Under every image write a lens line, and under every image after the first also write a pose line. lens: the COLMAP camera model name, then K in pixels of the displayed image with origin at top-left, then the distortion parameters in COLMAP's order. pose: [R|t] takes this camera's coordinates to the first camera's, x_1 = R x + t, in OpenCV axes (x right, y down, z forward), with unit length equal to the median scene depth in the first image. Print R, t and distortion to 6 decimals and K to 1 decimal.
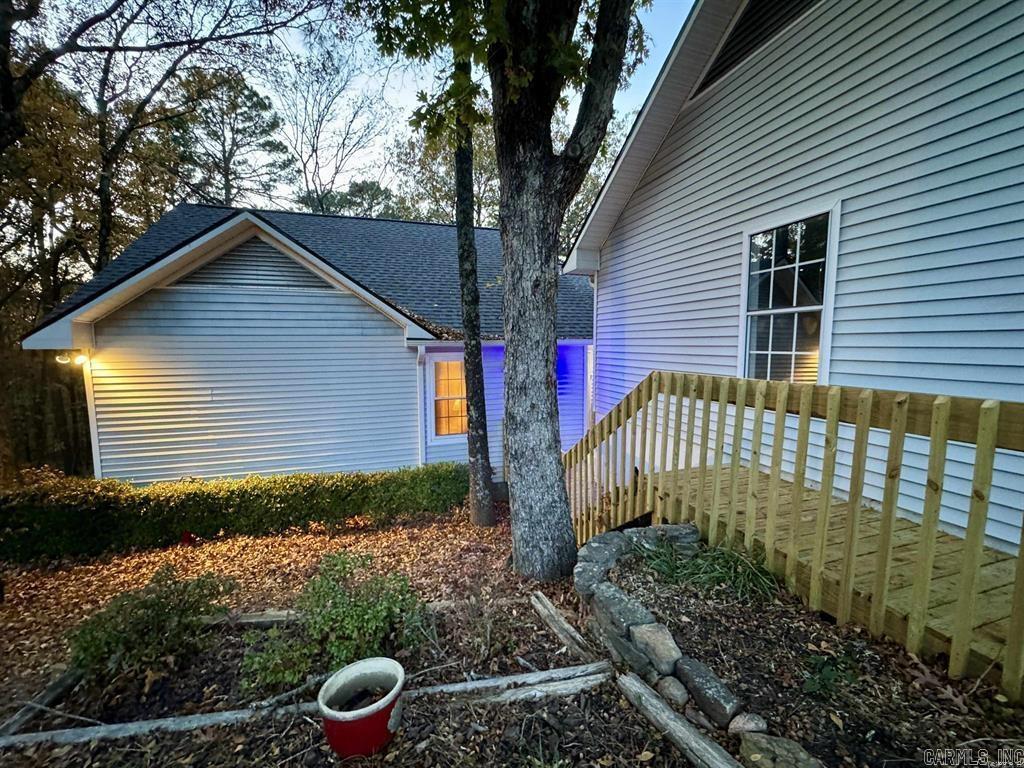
lens RADIAL K [[407.9, 0, 512.0], [0, 407.9, 384.0], [0, 0, 1]] dist [-0.002728, 0.000403]
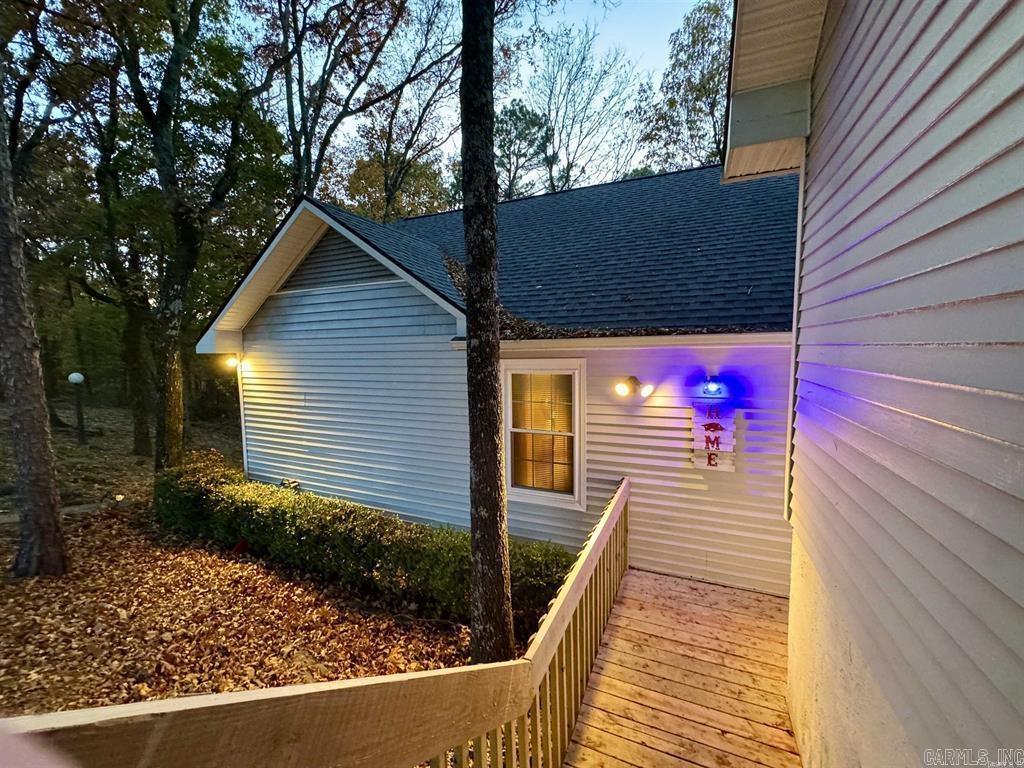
lens RADIAL K [[407.9, 0, 512.0], [0, 407.9, 384.0], [0, 0, 1]] dist [-0.002728, 0.000403]
pose [[0.747020, 0.052036, -0.662761, 0.282112], [-0.055838, 0.998320, 0.015445, -0.055442], [0.662452, 0.025470, 0.748671, 0.602216]]
